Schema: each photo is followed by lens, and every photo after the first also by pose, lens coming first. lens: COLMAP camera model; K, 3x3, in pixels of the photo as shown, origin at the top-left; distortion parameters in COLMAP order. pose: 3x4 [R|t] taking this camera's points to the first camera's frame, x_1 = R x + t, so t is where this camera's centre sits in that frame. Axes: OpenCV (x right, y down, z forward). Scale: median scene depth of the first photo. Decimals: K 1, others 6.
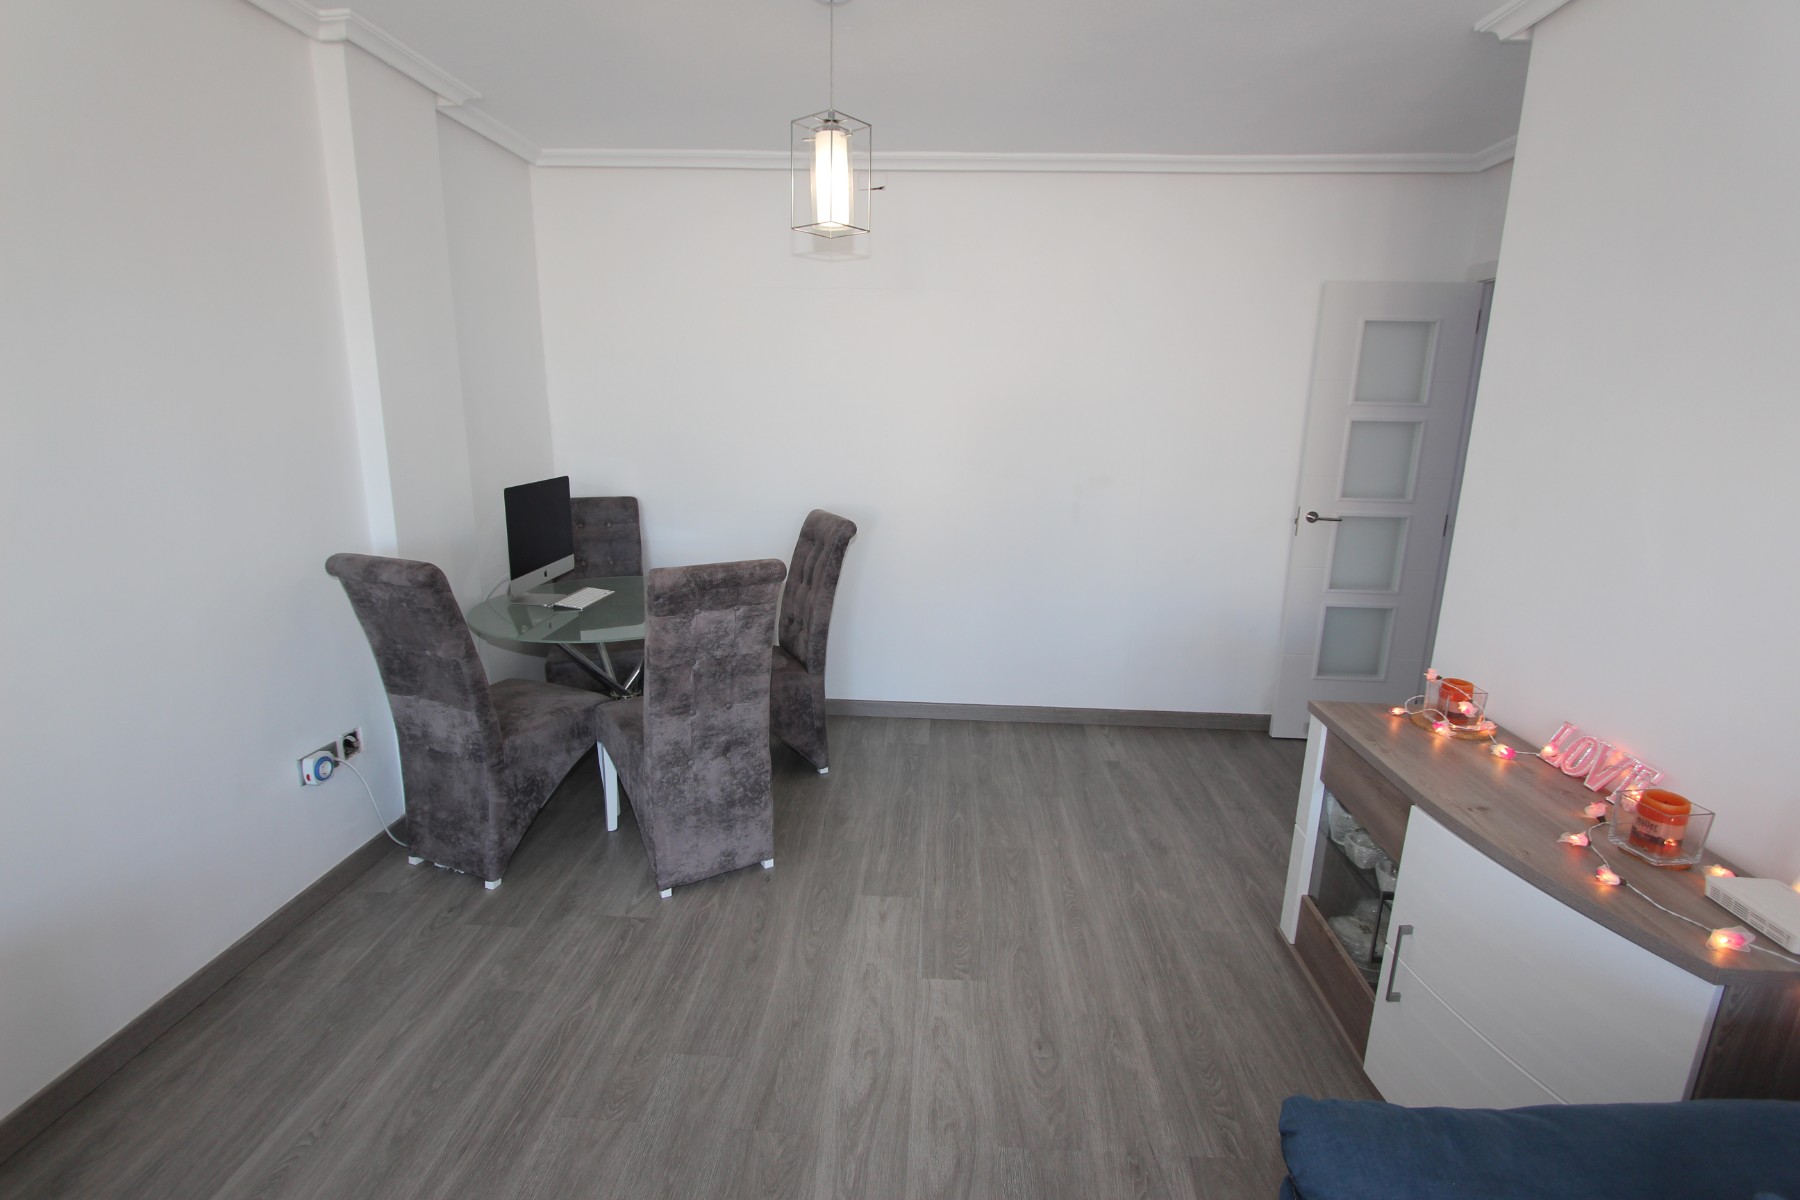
lens RADIAL K [[828.0, 0, 902.9], [0, 828.0, 588.2], [0, 0, 1]] dist [-0.018884, 0.002987]
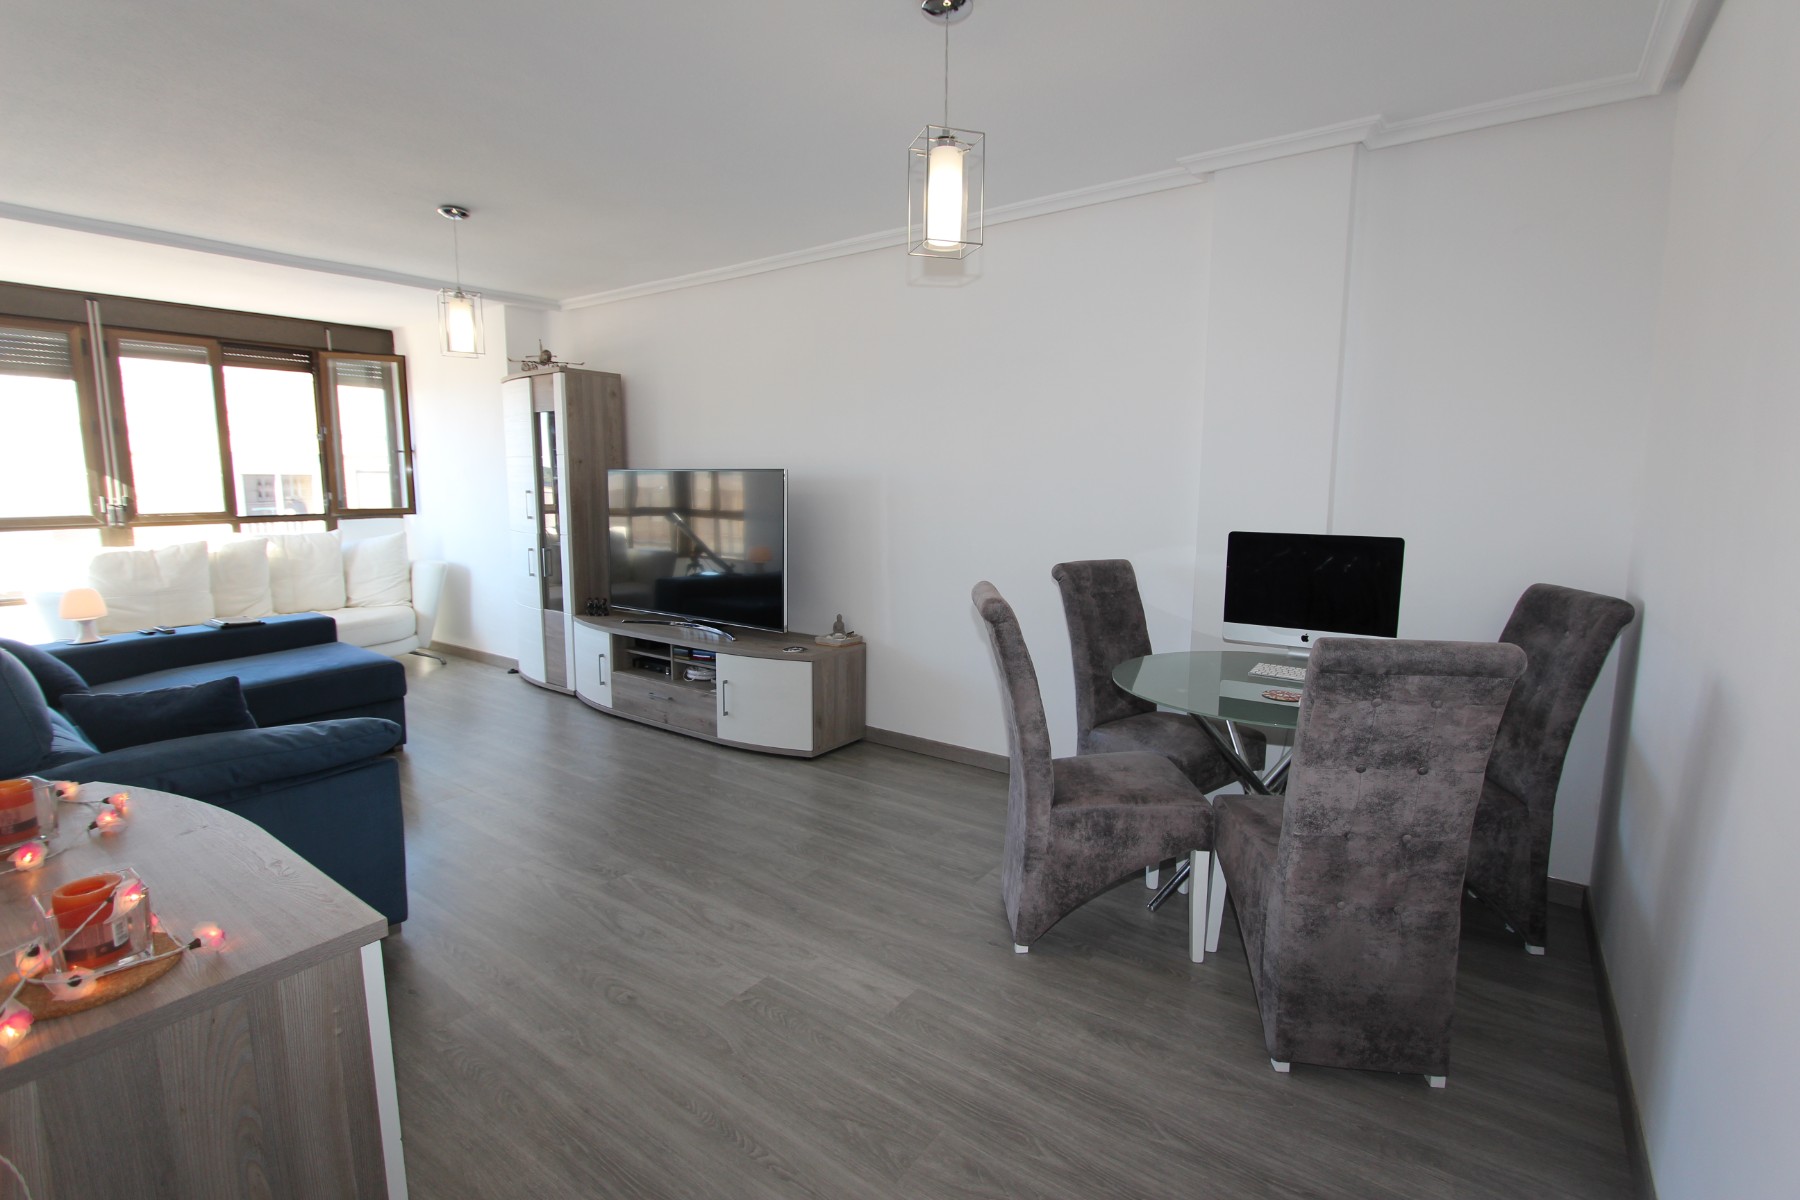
lens RADIAL K [[828.0, 0, 899.6], [0, 828.0, 606.1], [0, 0, 1]] dist [-0.018884, 0.002987]
pose [[-0.543506, 0.103518, -0.832998, 0.730313], [-0.204017, 0.946318, 0.250715, -0.253427], [0.814235, 0.306211, -0.493210, 1.468752]]
